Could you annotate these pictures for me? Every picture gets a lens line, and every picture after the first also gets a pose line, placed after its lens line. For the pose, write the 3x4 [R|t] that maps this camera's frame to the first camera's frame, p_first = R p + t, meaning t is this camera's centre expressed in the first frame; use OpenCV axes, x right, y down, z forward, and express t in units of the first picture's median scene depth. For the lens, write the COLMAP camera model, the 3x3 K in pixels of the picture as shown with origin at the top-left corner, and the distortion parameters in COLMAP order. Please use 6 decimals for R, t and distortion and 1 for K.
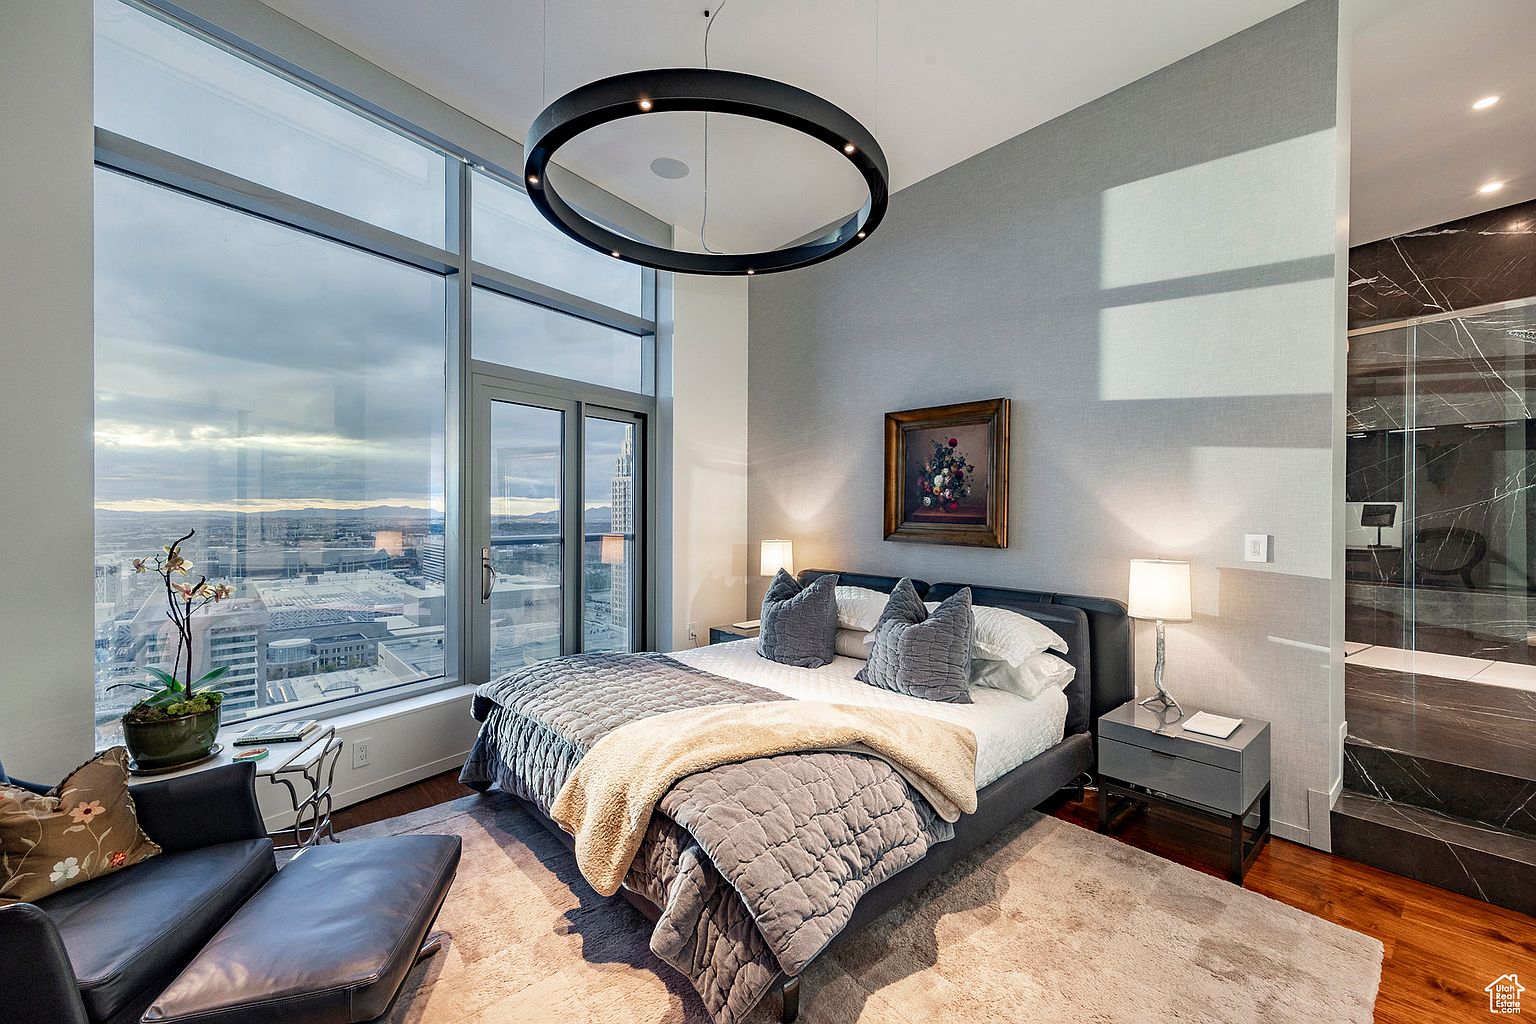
lens RADIAL K [[639.2, 0, 776.0], [0, 639.2, 509.6], [0, 0, 1]] dist [-0.000773, 0.005457]
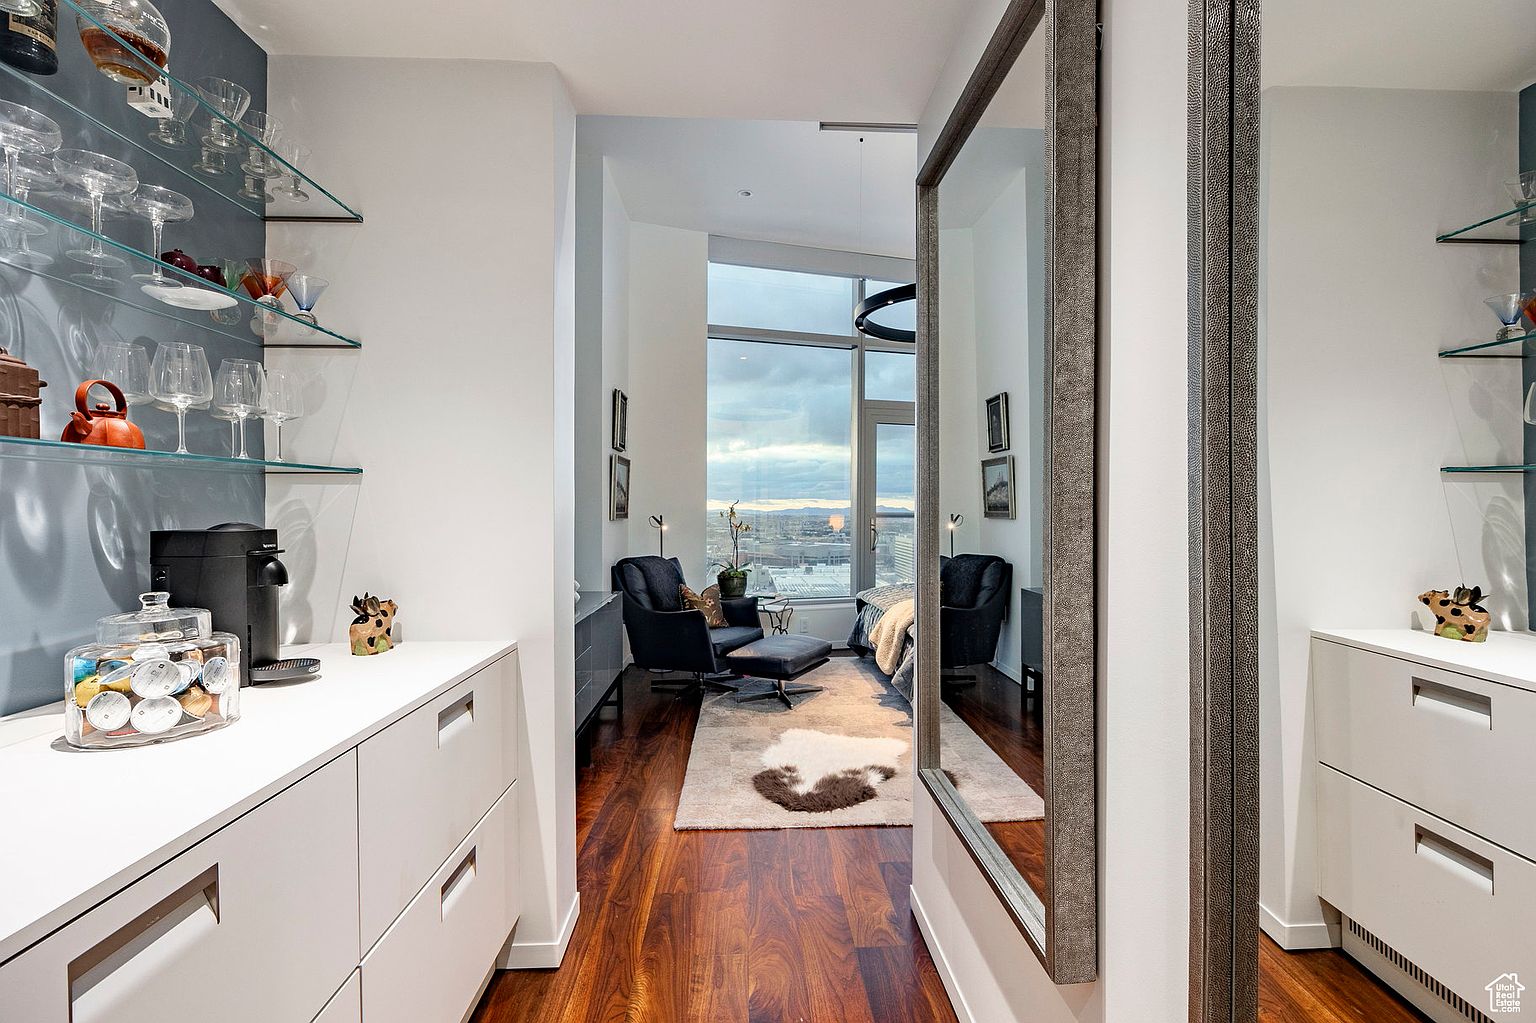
lens RADIAL K [[696.4, 0, 768.0], [0, 696.4, 511.5], [0, 0, 1]] dist [-0.001162, -0.000286]
pose [[0.773650, 0.006025, -0.633585, 0.415806], [-0.004003, 0.999981, 0.004622, 0.034036], [0.633601, -0.001040, 0.773659, -0.475336]]
